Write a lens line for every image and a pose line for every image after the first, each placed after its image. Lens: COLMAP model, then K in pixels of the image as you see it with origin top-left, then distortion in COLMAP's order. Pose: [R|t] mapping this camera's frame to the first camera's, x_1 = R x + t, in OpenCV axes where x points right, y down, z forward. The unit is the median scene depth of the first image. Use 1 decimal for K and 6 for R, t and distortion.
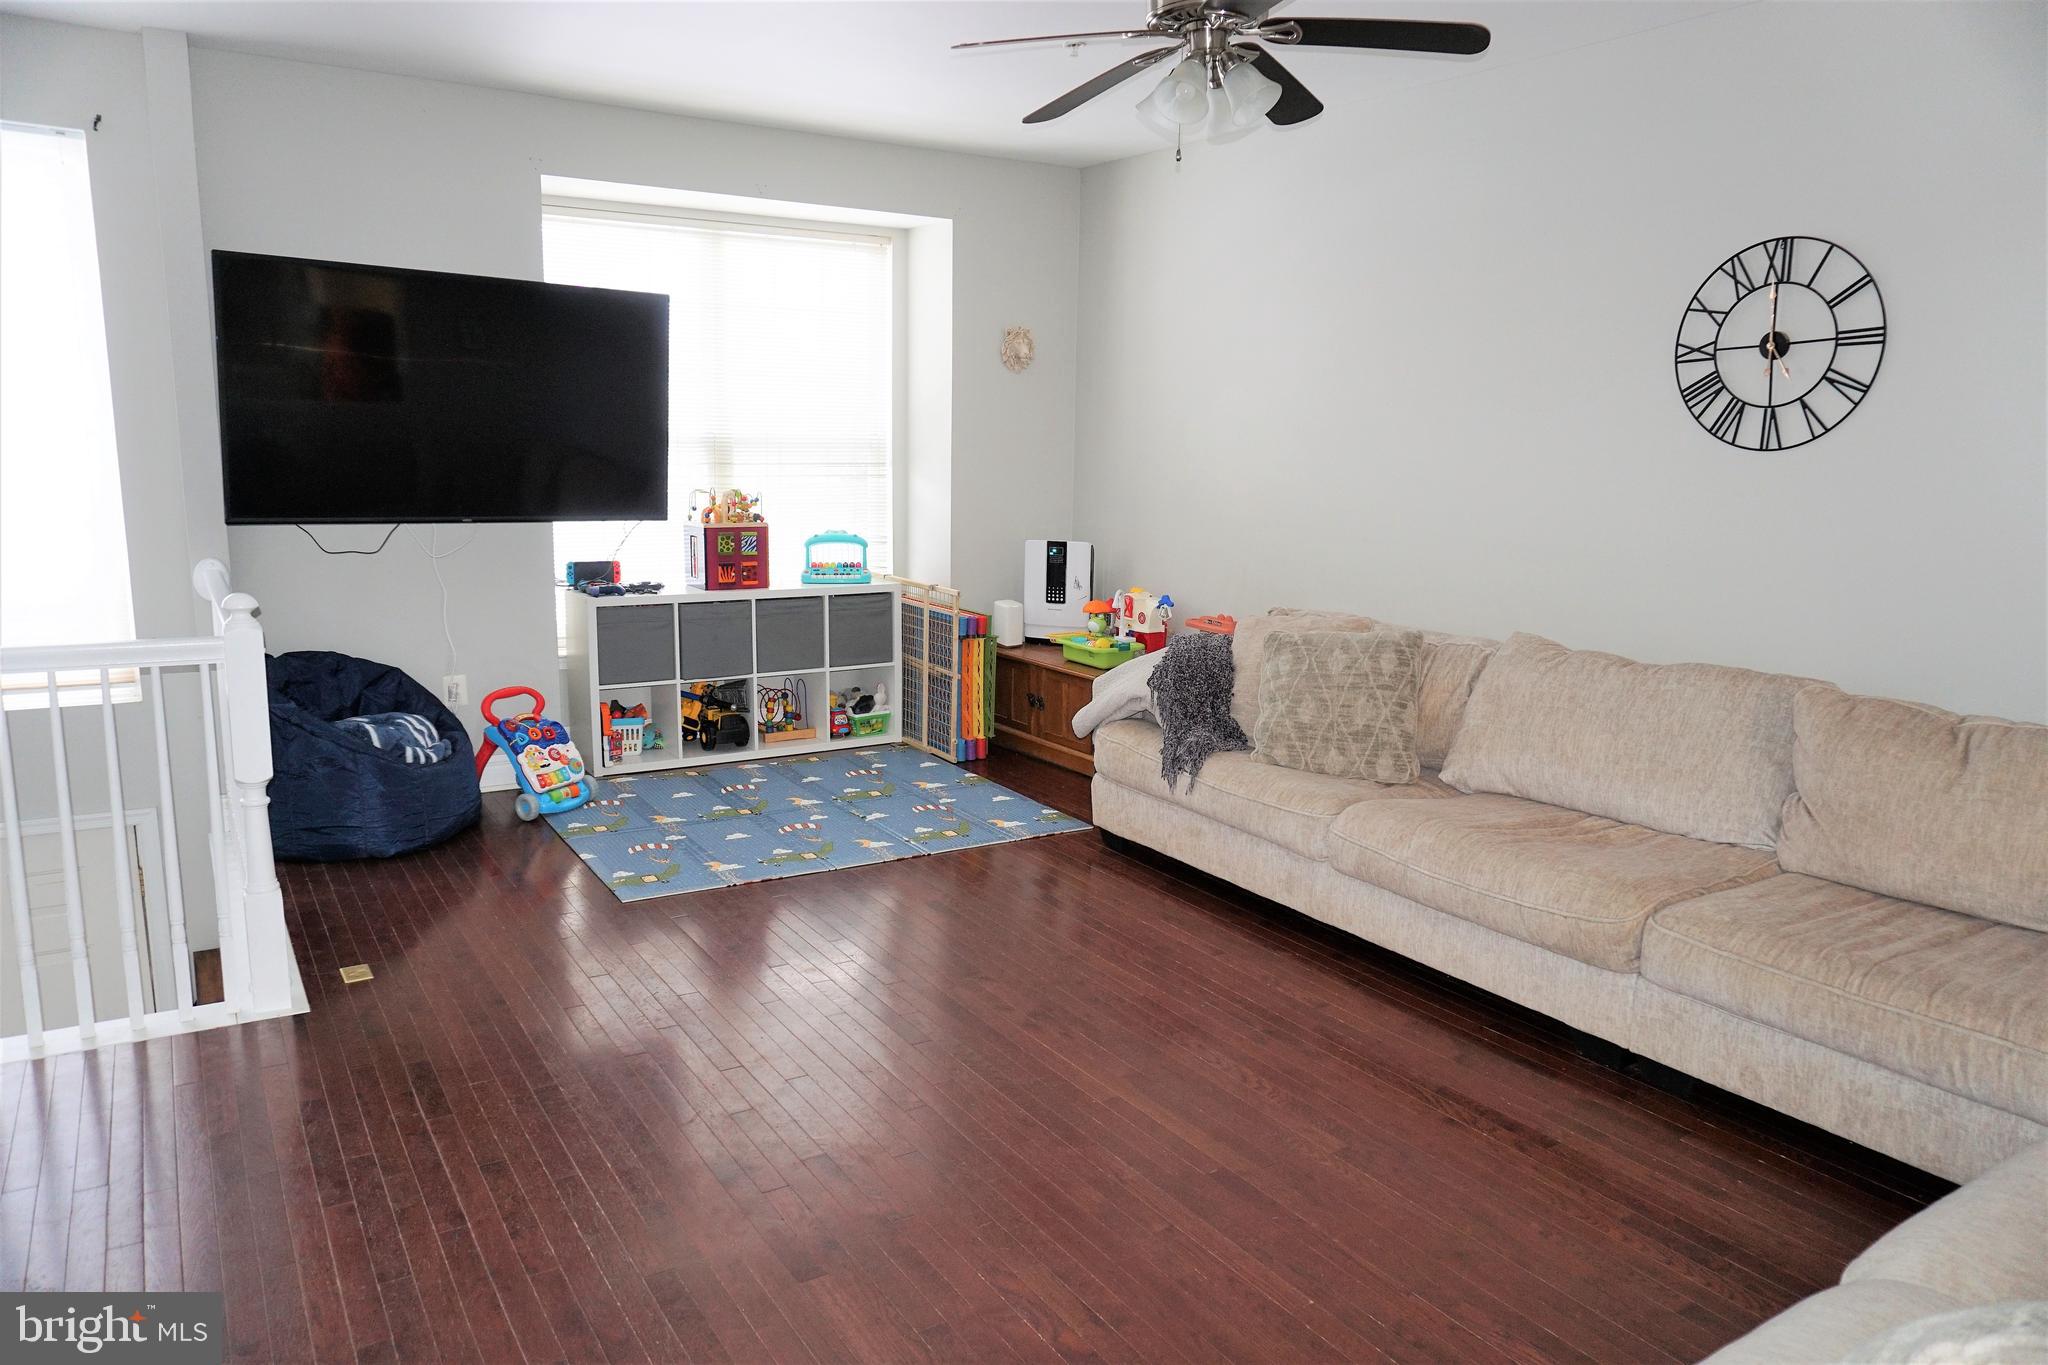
lens RADIAL K [[1379.9, 0, 1025.5], [0, 1379.9, 683.8], [0, 0, 1]] dist [-0.042641, 0.033611]
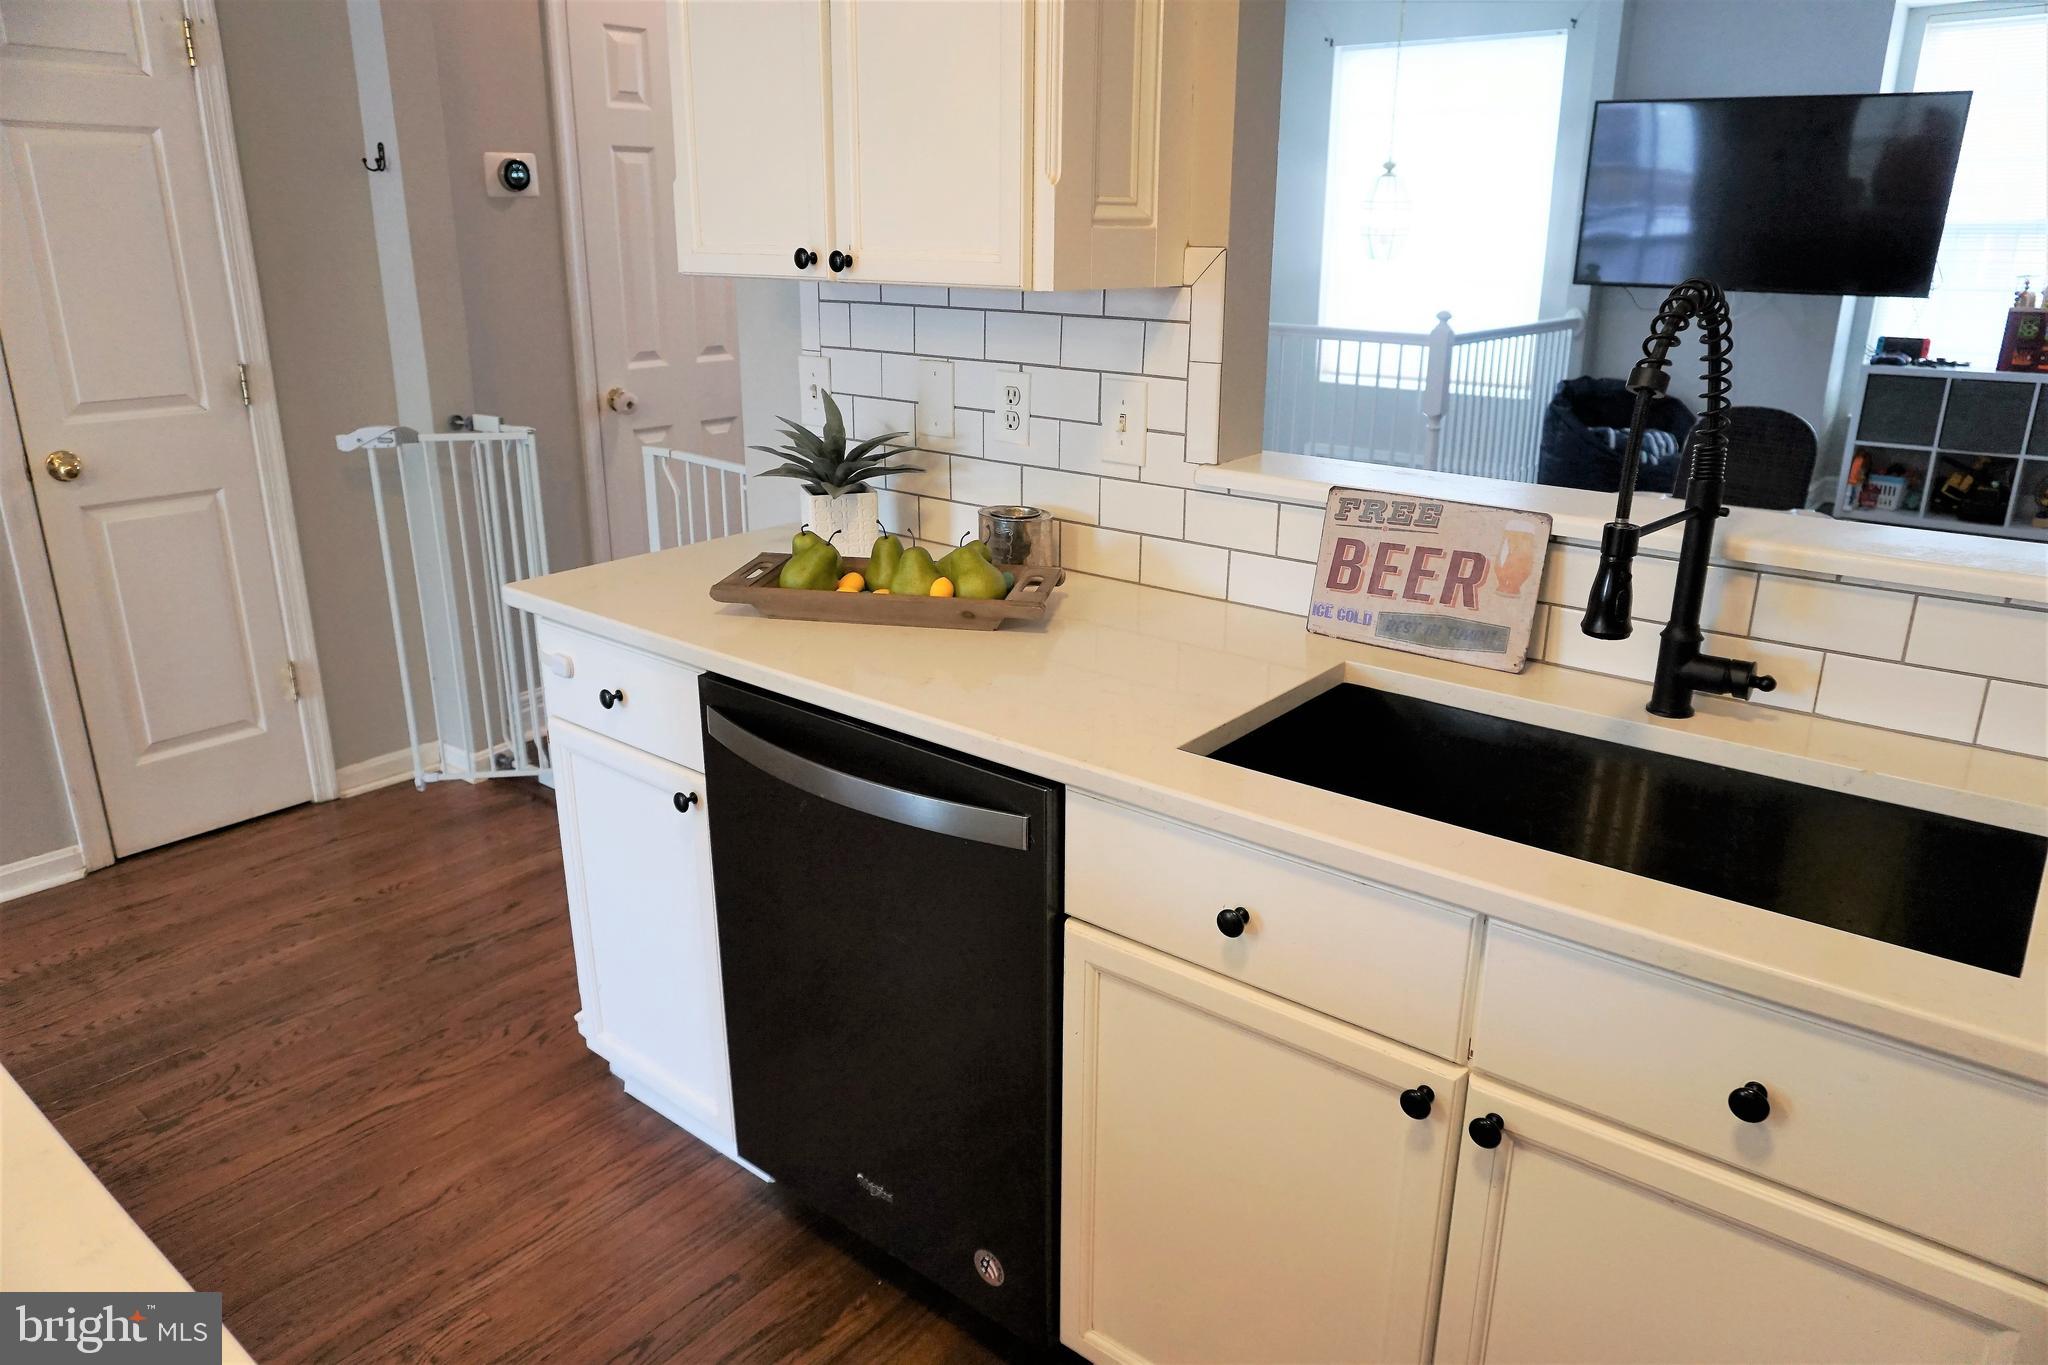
lens RADIAL K [[1379.9, 0, 1023.4], [0, 1379.9, 677.3], [0, 0, 1]] dist [-0.042641, 0.033611]
pose [[0.314034, 0.281258, -0.906795, 0.784824], [-0.159740, 0.957149, 0.241556, 0.036020], [0.935877, 0.068995, 0.345505, -0.085875]]
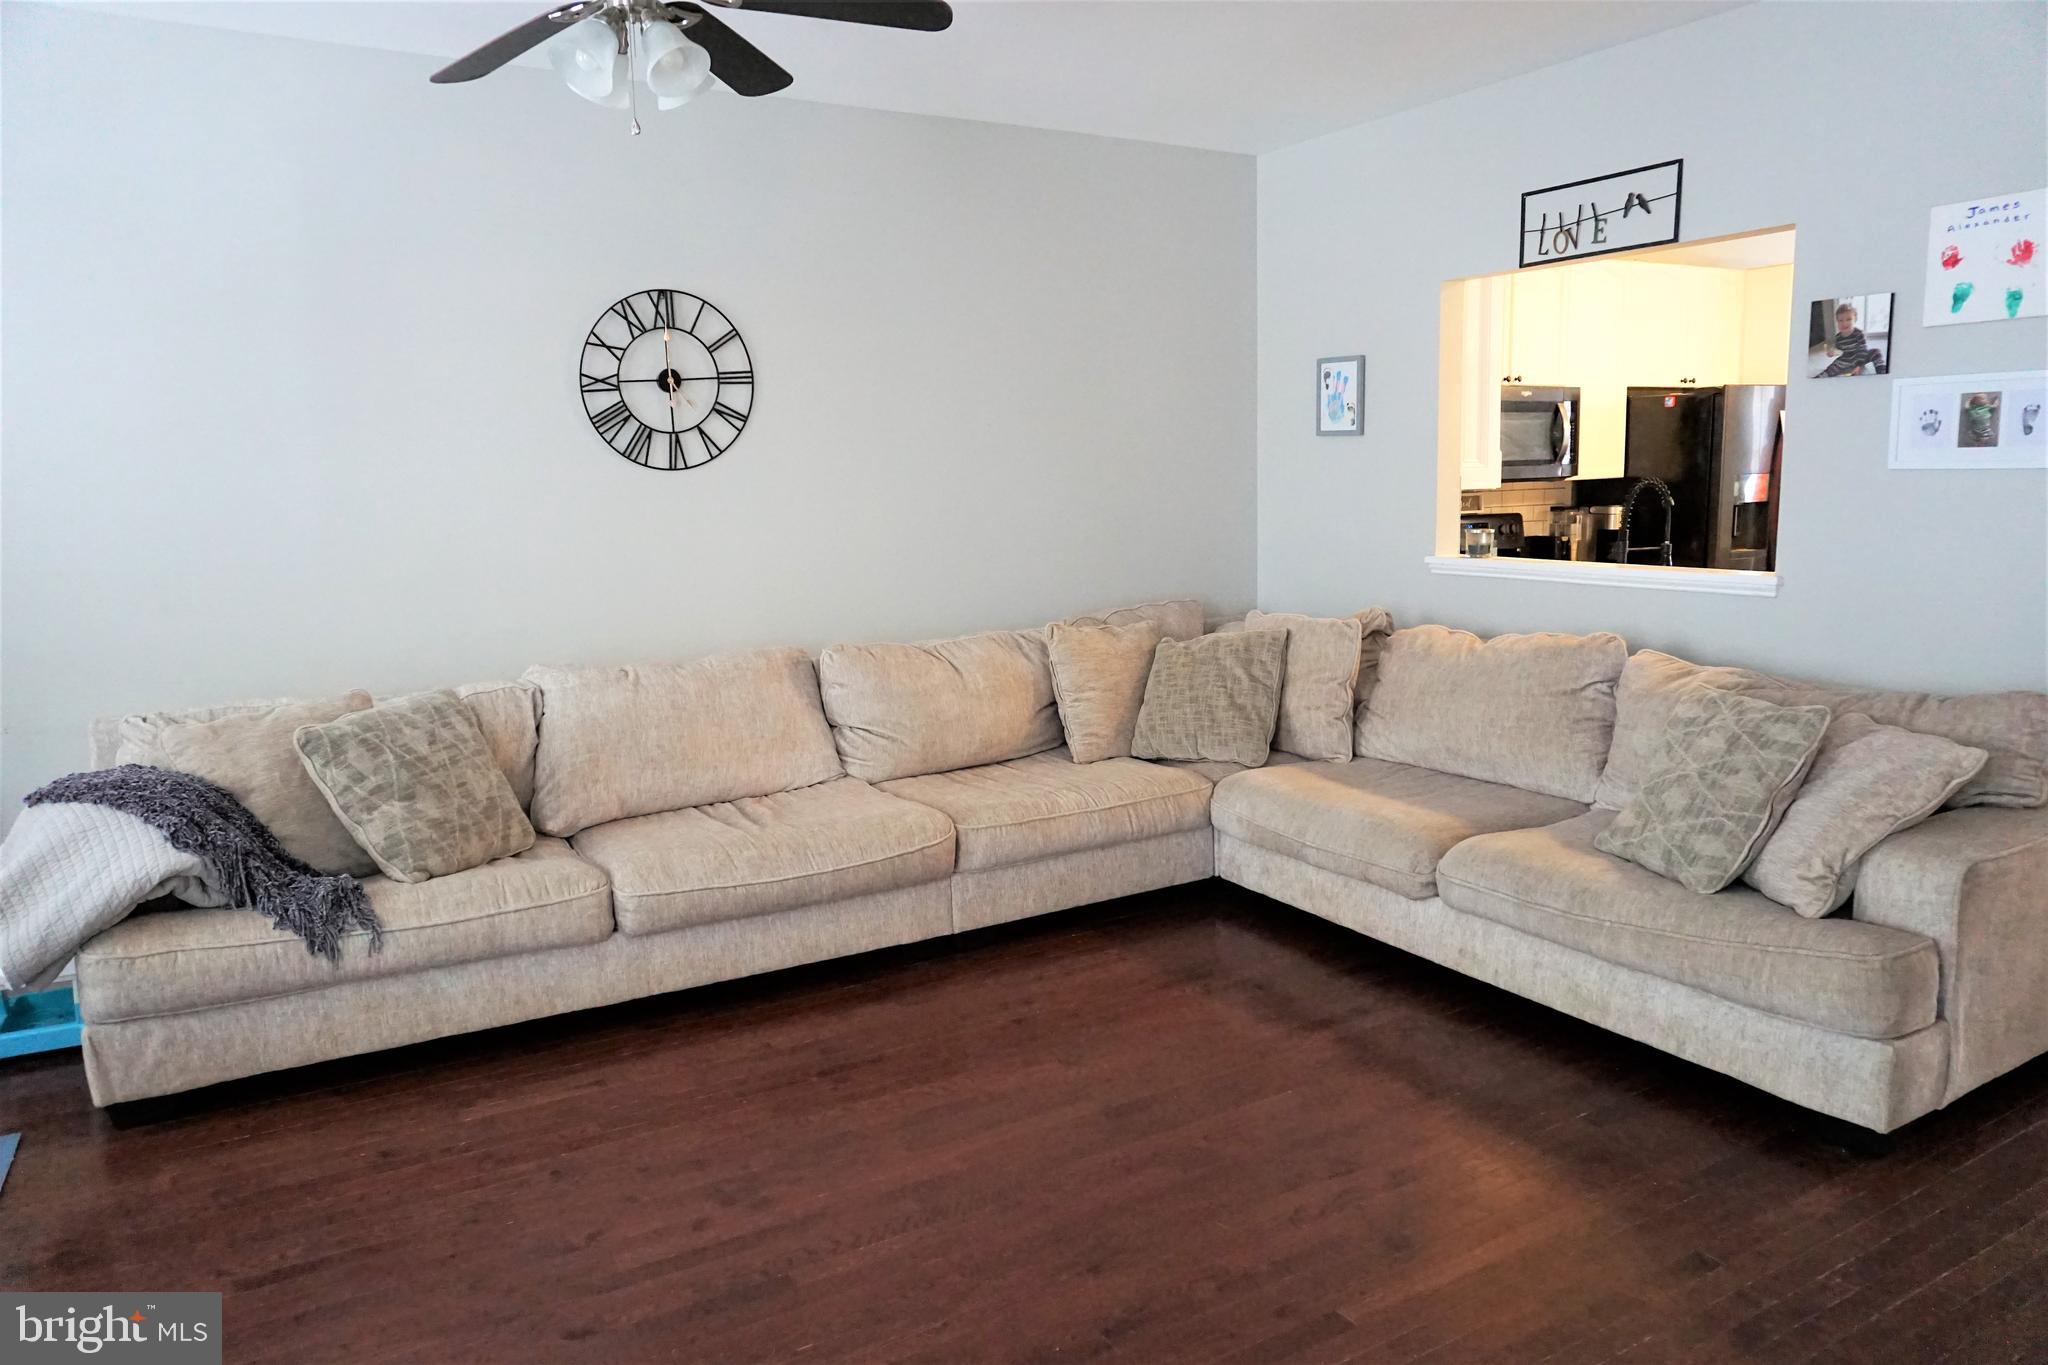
lens RADIAL K [[1379.9, 0, 1015.8], [0, 1379.9, 689.4], [0, 0, 1]] dist [-0.042641, 0.033611]
pose [[0.039445, -0.177646, 0.983304, -0.582611], [0.195454, 0.966431, 0.166757, -0.116394], [-0.979919, 0.185613, 0.072843, 0.600807]]
